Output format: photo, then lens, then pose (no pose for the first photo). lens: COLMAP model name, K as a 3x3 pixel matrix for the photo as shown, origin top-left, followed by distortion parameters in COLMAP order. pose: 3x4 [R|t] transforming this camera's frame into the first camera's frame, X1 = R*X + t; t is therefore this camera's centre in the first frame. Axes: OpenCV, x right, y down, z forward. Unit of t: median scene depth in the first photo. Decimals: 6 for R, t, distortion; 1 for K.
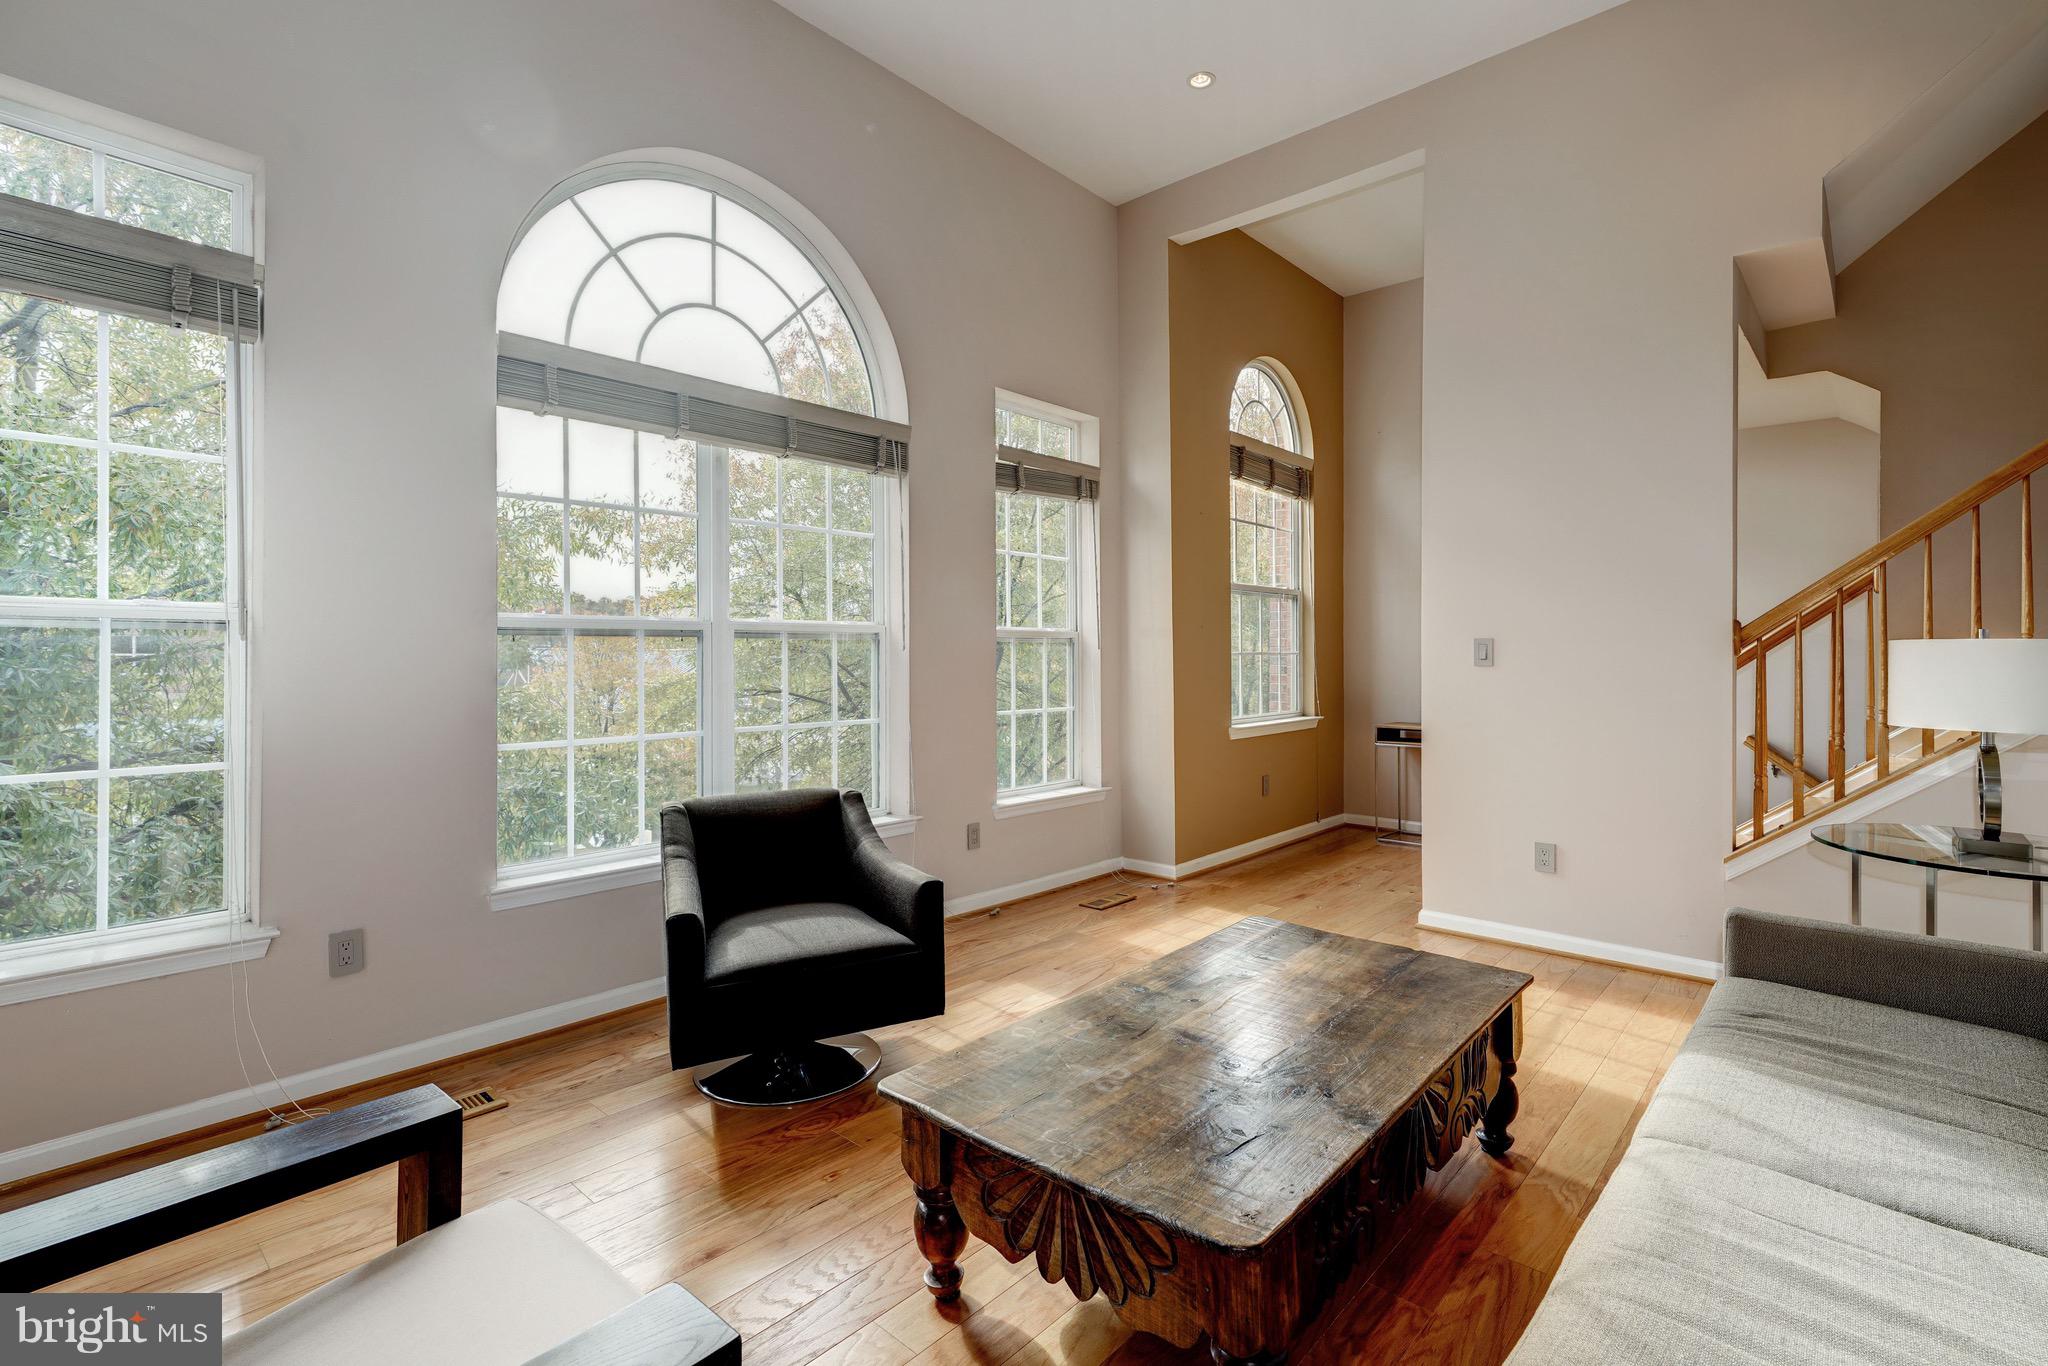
lens RADIAL K [[936.5, 0, 1026.3], [0, 936.5, 662.8], [0, 0, 1]] dist [0.012681, -0.000076]
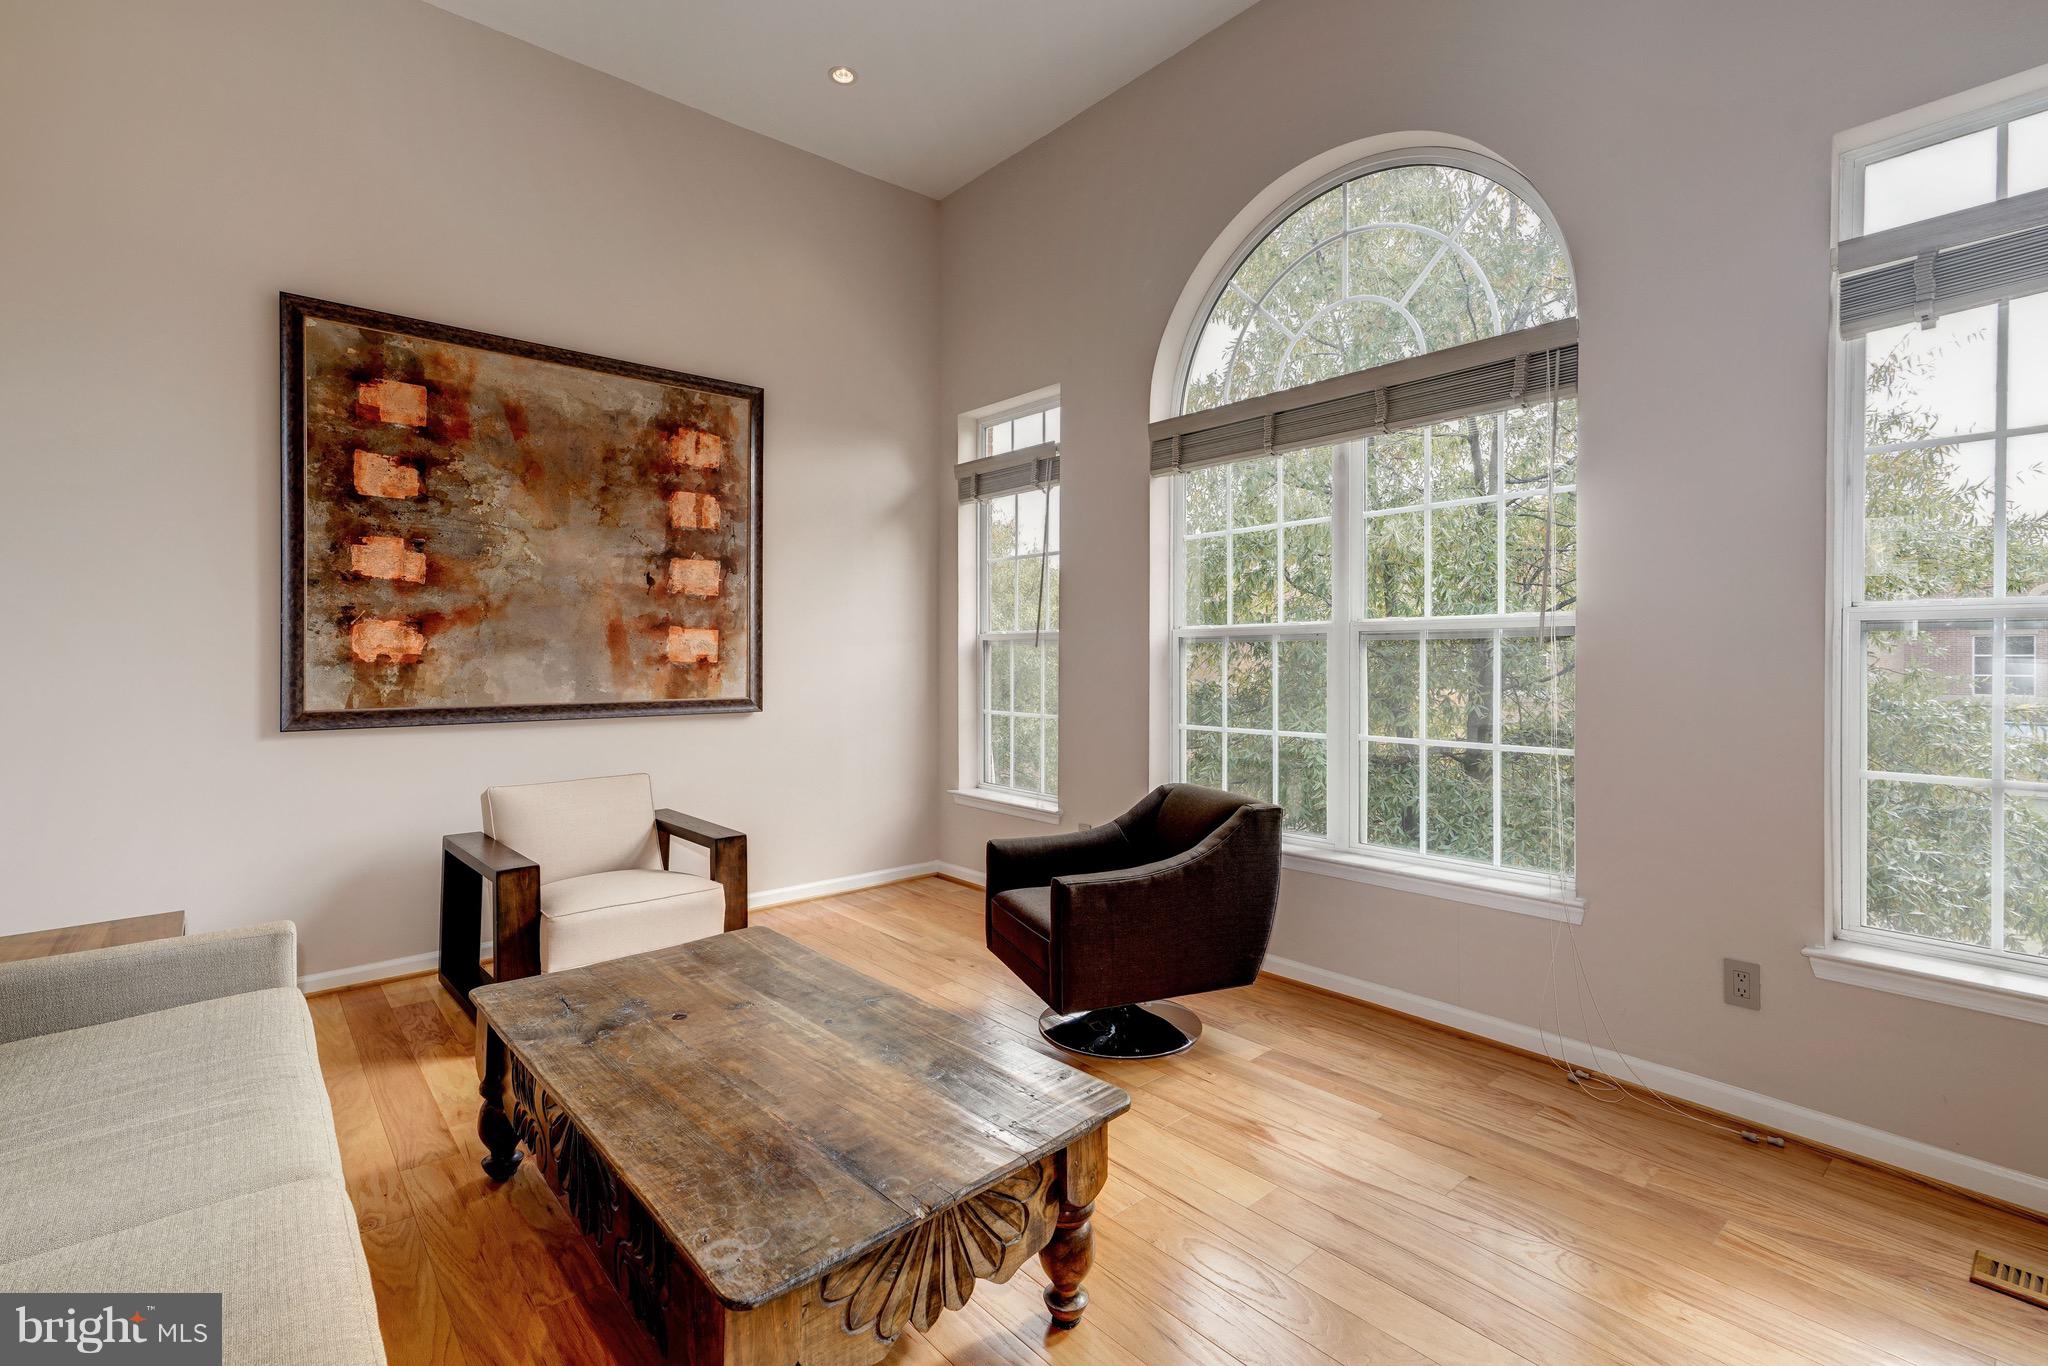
lens RADIAL K [[936.5, 0, 1056.2], [0, 936.5, 663.2], [0, 0, 1]] dist [0.012681, -0.000076]
pose [[-0.106934, 0.006005, -0.994248, 0.921489], [-0.006989, 0.999953, 0.006791, -0.010884], [0.994242, 0.007675, -0.106887, 1.109338]]
